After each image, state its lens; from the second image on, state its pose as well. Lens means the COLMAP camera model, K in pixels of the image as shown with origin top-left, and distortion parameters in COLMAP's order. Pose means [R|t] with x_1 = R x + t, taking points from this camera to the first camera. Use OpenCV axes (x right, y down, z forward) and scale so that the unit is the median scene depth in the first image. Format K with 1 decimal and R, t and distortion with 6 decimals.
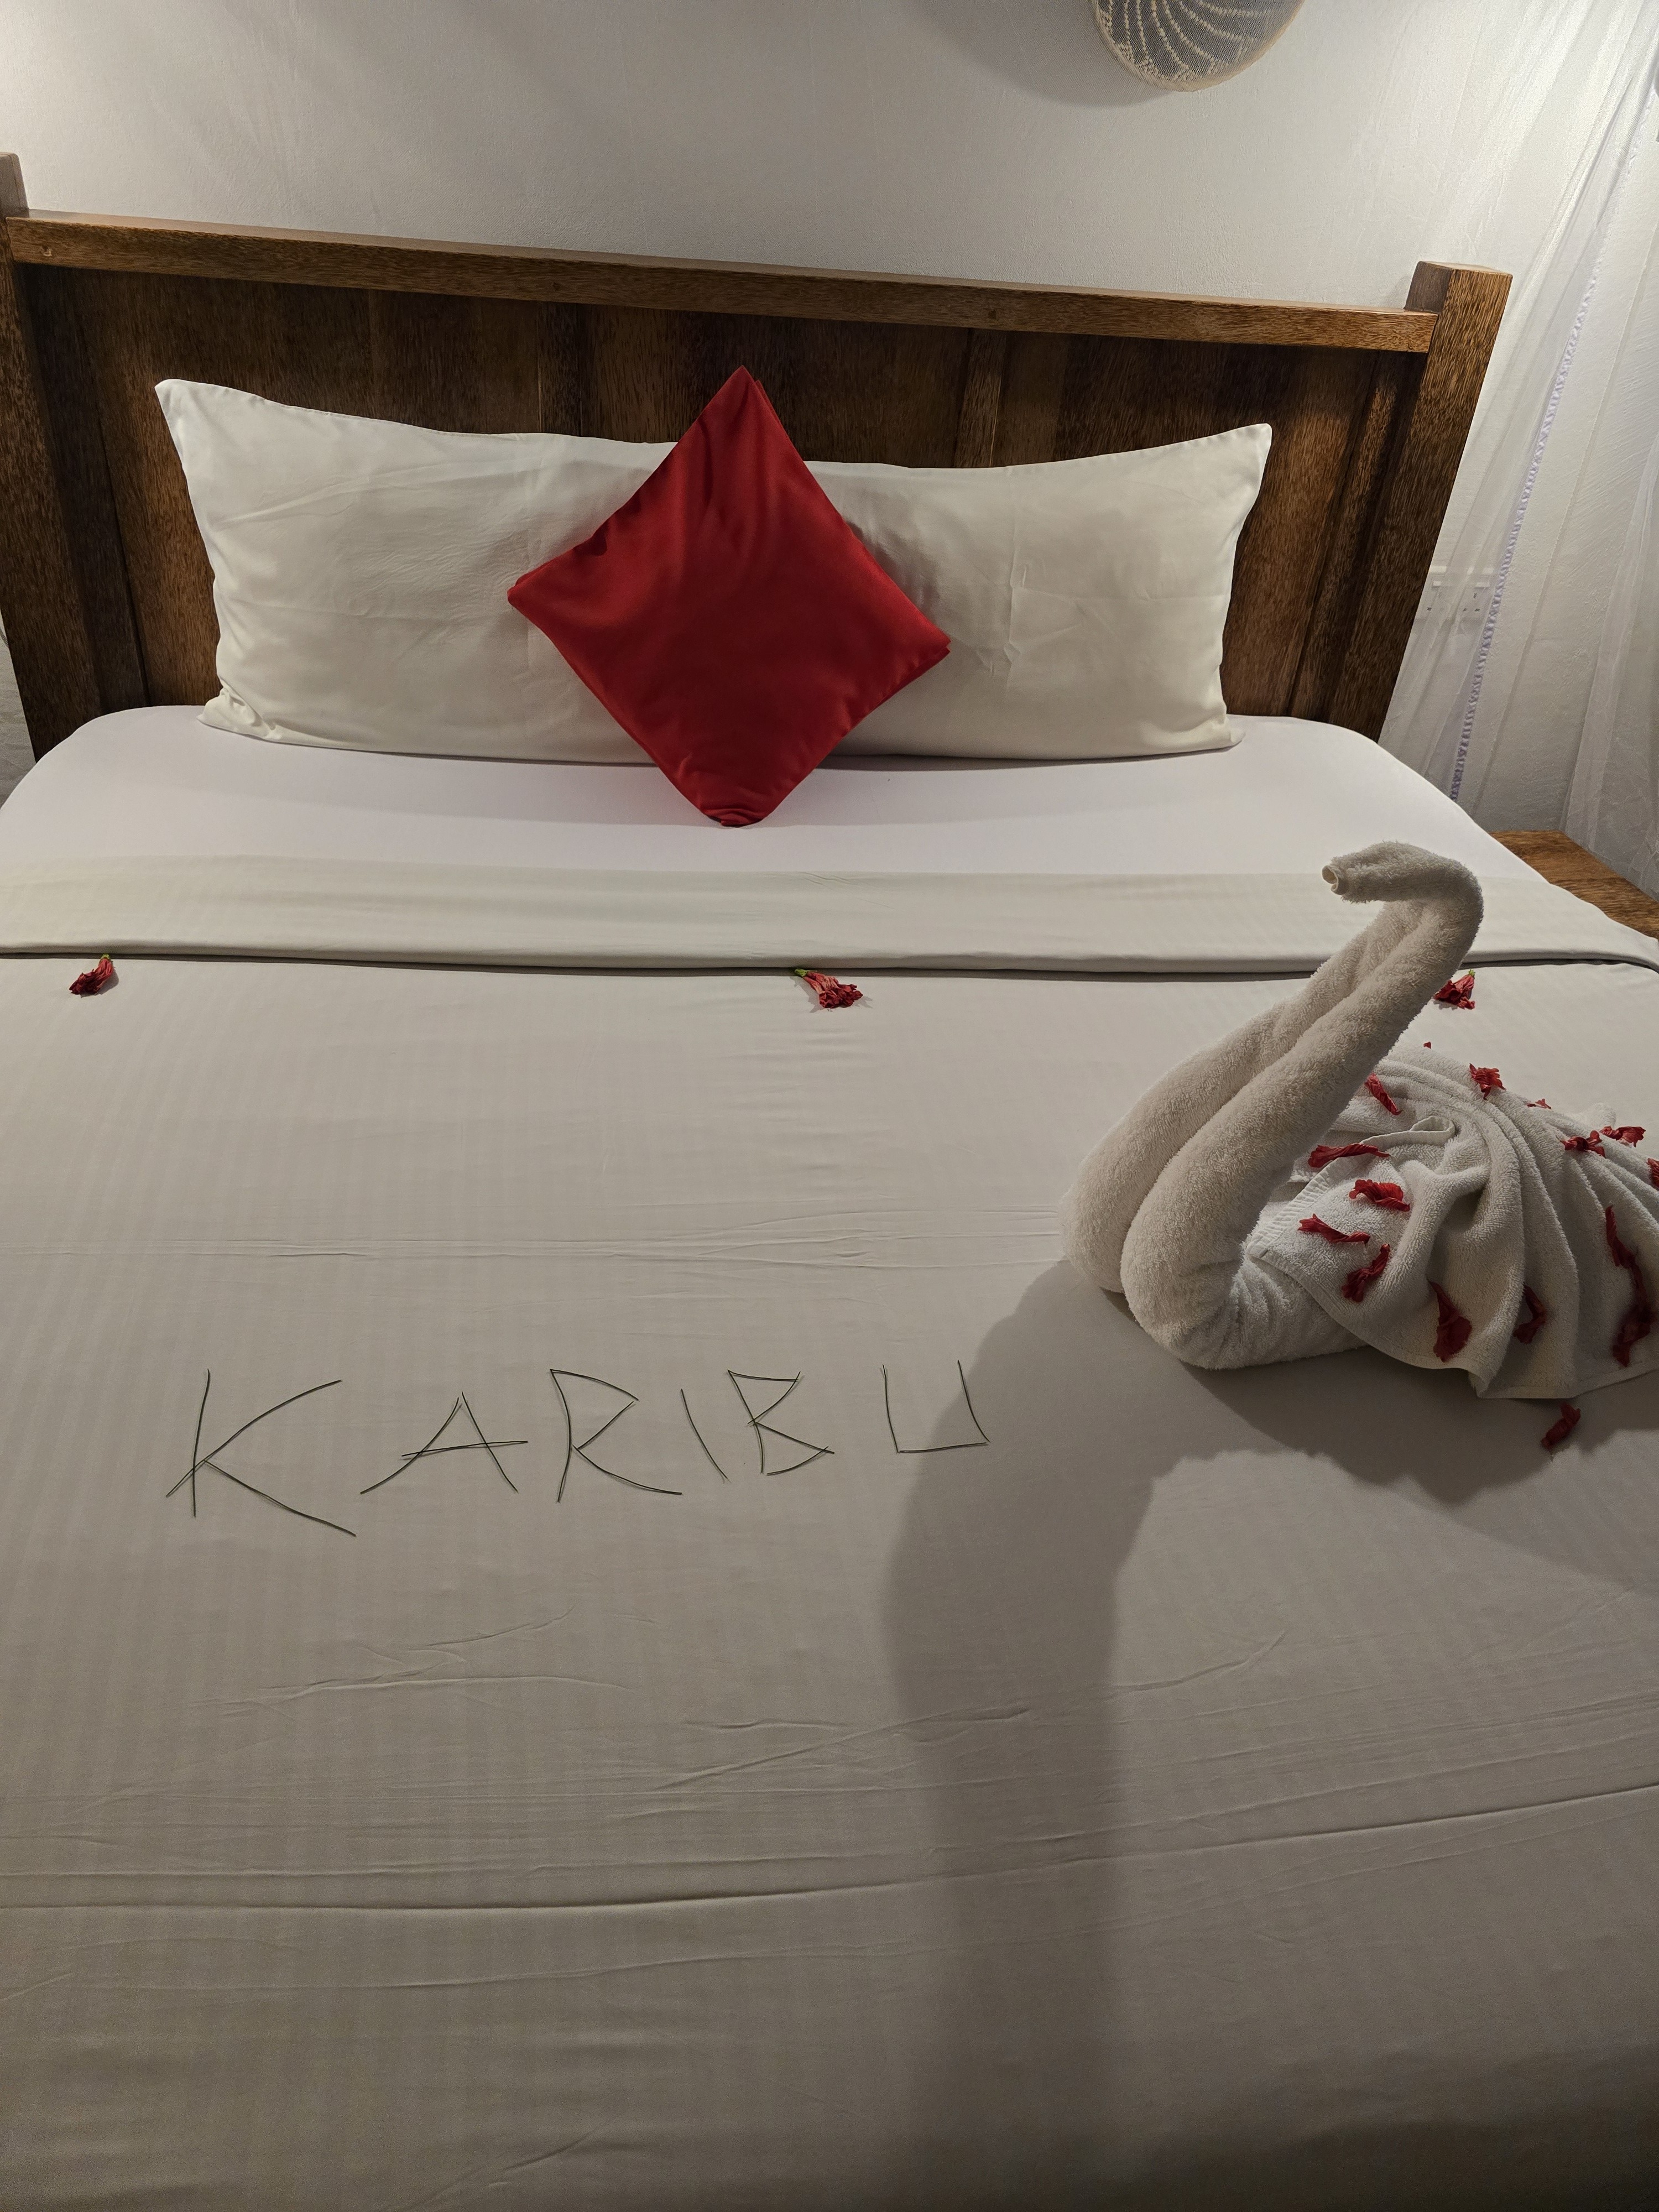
lens RADIAL K [[1525.5, 0, 829.9], [0, 1525.5, 1078.5], [0, 0, 1]] dist [0.009876, -0.000192]
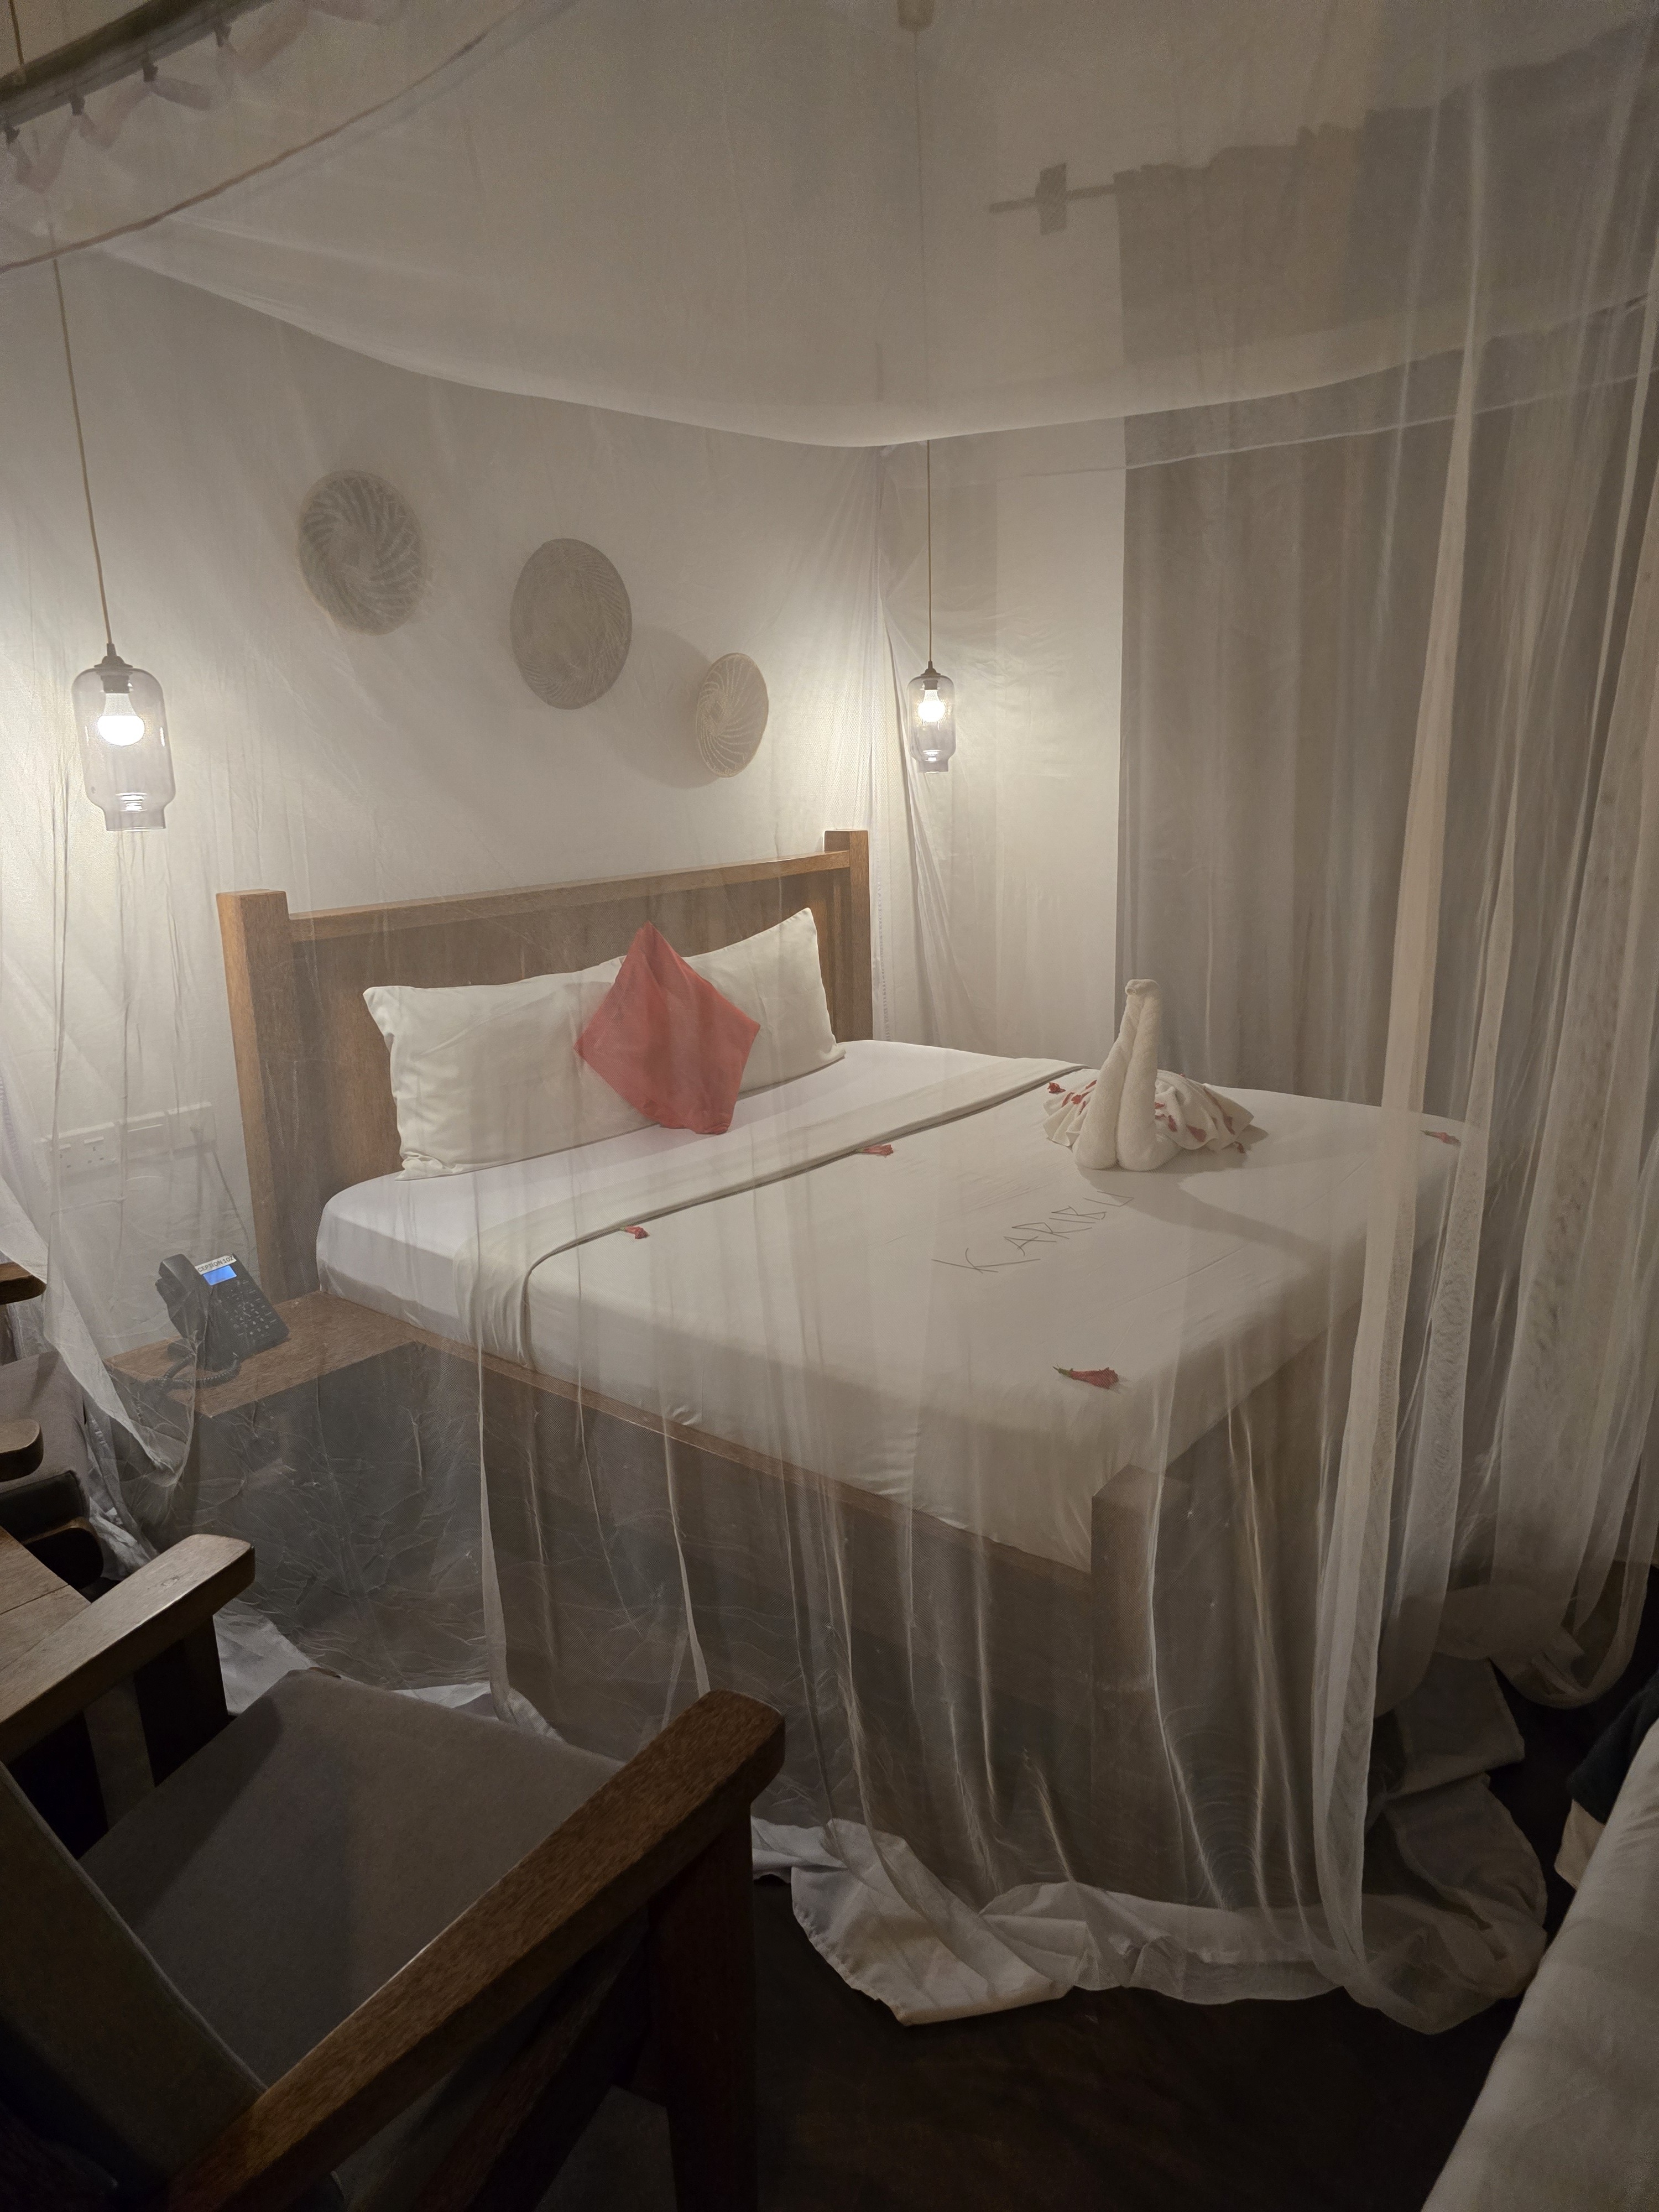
lens RADIAL K [[1472.8, 0, 829.5], [0, 1472.8, 1106.0], [0, 0, 1]] dist [0.000286, 0.000116]
pose [[0.747180, -0.256005, 0.613338, -1.061339], [0.436206, 0.885156, -0.161933, 0.155015], [-0.501445, 0.388535, 0.773042, -0.484629]]
